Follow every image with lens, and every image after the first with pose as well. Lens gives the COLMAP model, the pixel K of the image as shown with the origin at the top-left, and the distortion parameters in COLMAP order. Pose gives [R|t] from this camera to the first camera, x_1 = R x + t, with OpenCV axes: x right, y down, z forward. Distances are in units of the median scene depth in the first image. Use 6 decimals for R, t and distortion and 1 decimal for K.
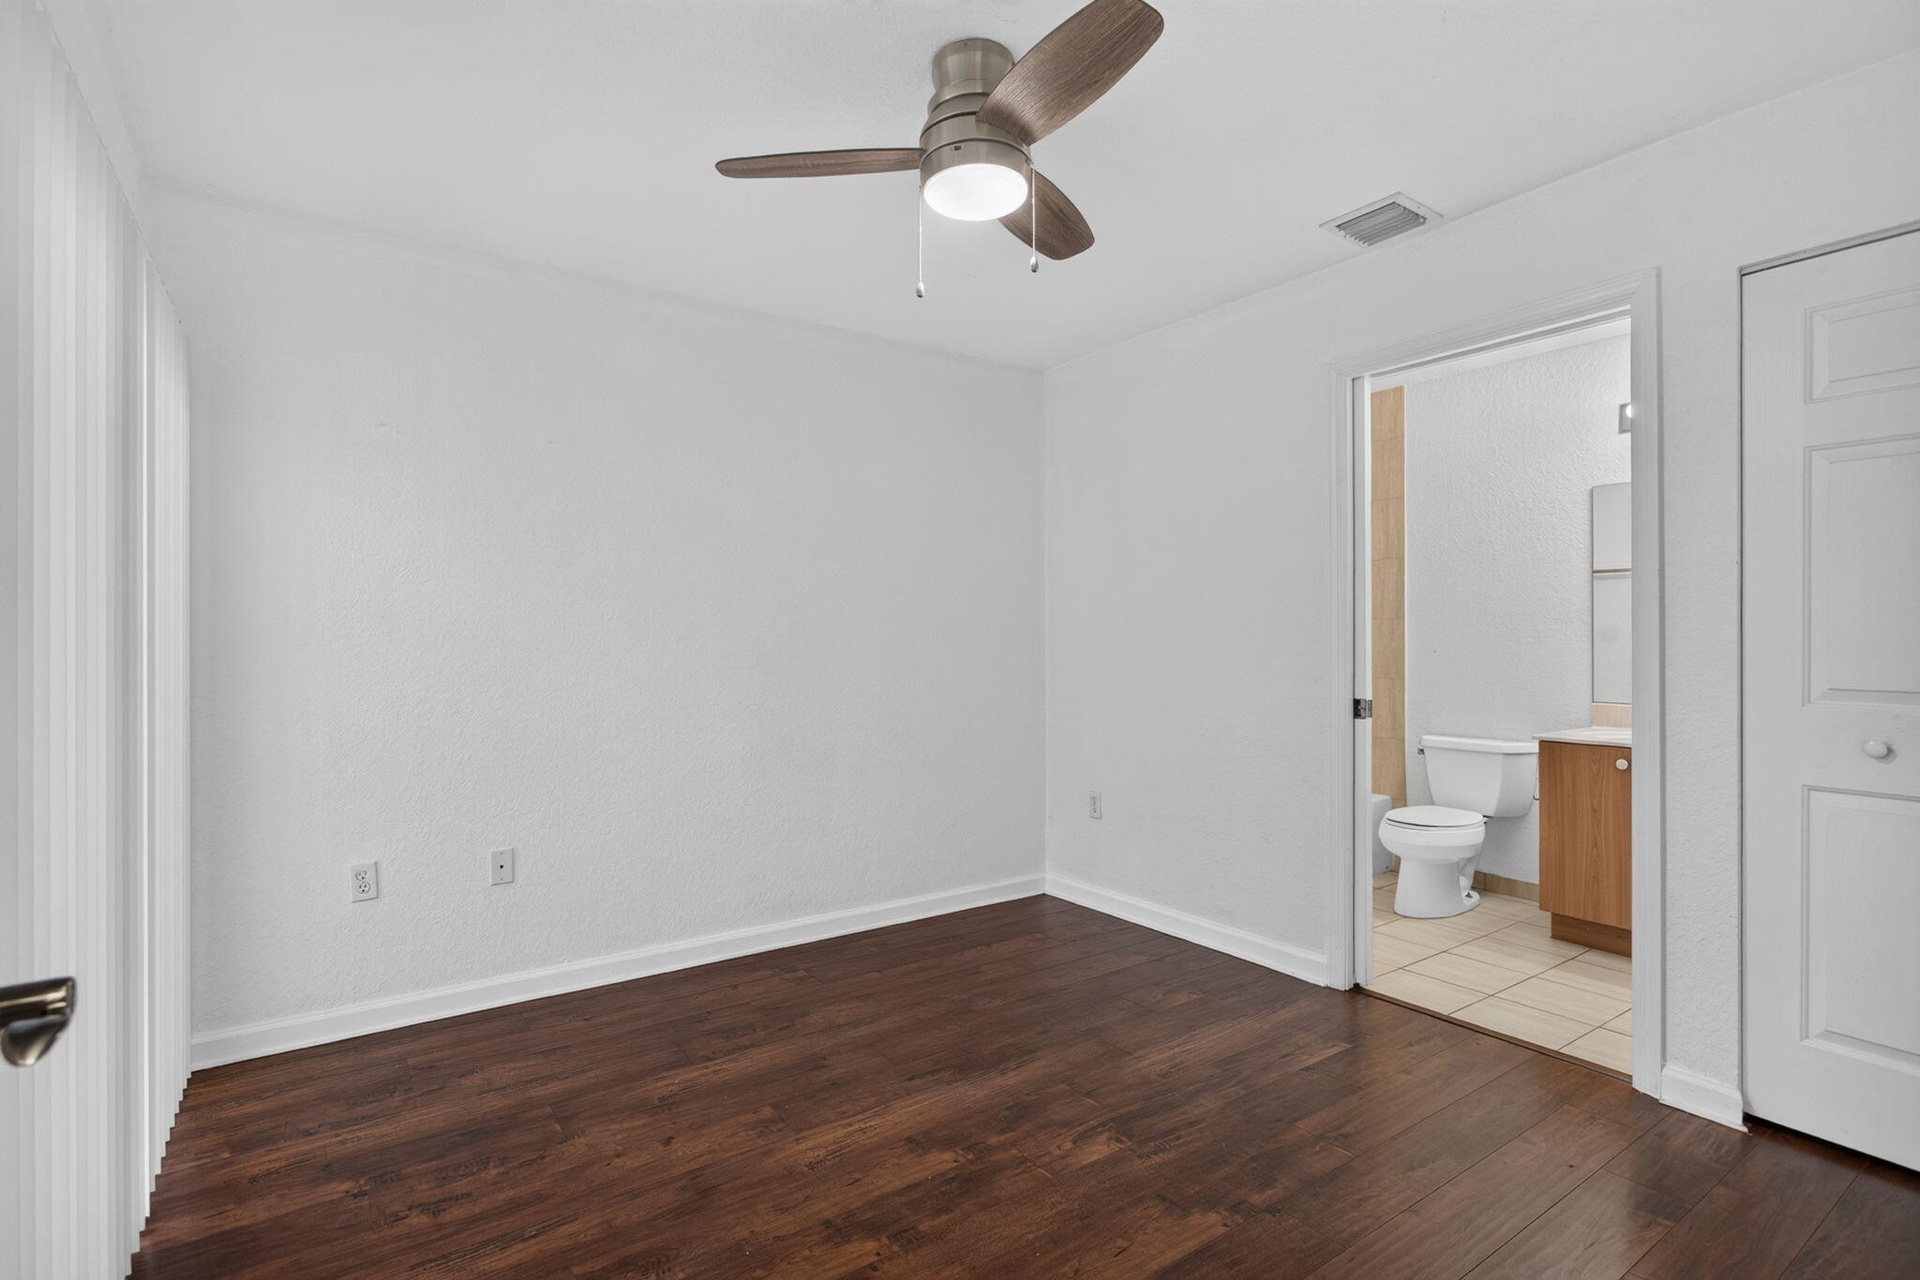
lens RADIAL K [[911.7, 0, 915.3], [0, 911.7, 654.7], [0, 0, 1]] dist [-0.001712, -0.000774]
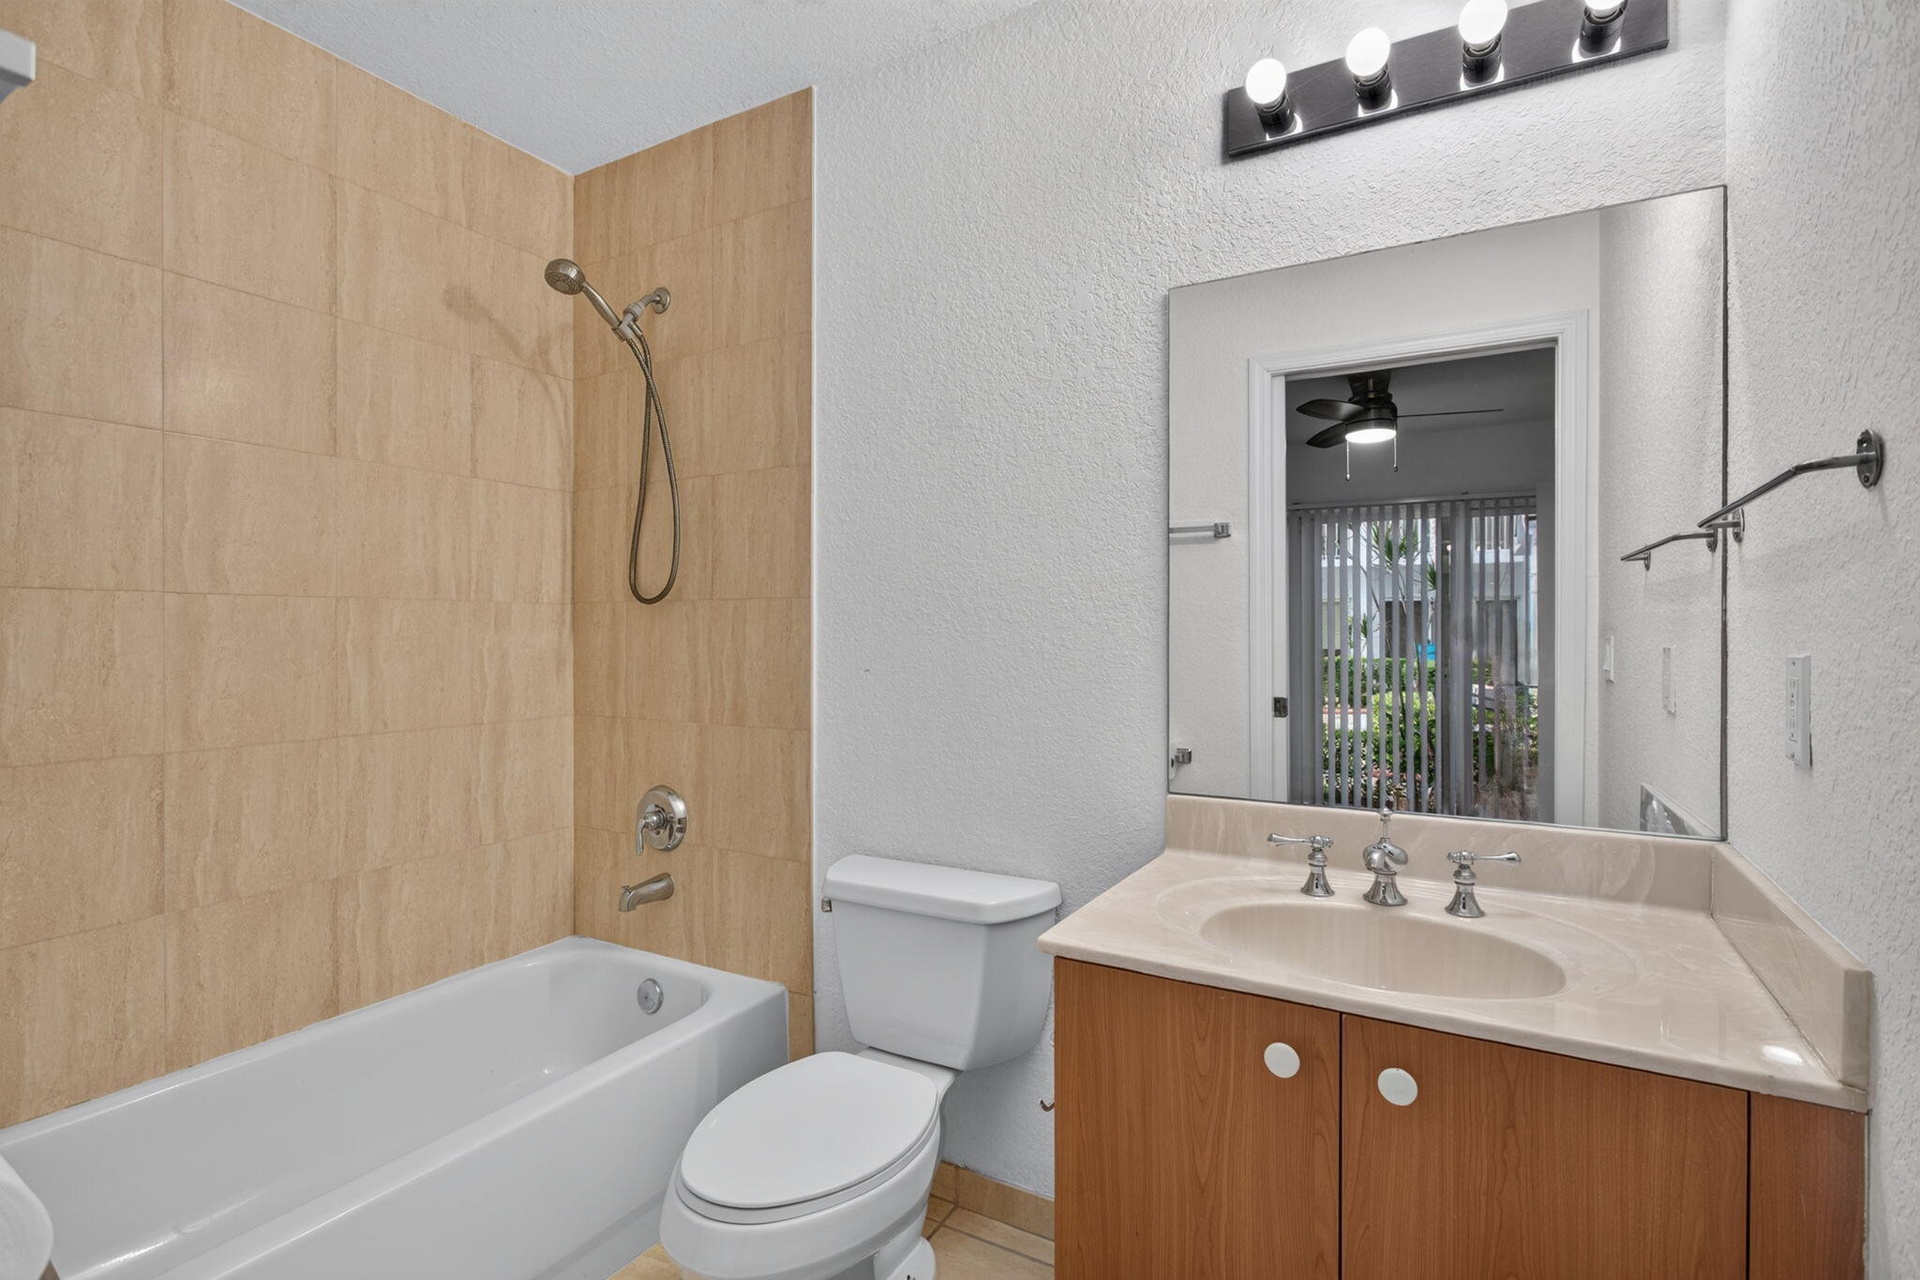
lens RADIAL K [[911.7, 0, 946.1], [0, 911.7, 651.1], [0, 0, 1]] dist [-0.001712, -0.000774]
pose [[0.883474, 0.000581, 0.468480, 0.427737], [-0.004699, 0.999960, 0.007620, -0.019325], [-0.468457, -0.008933, 0.883441, 0.631297]]
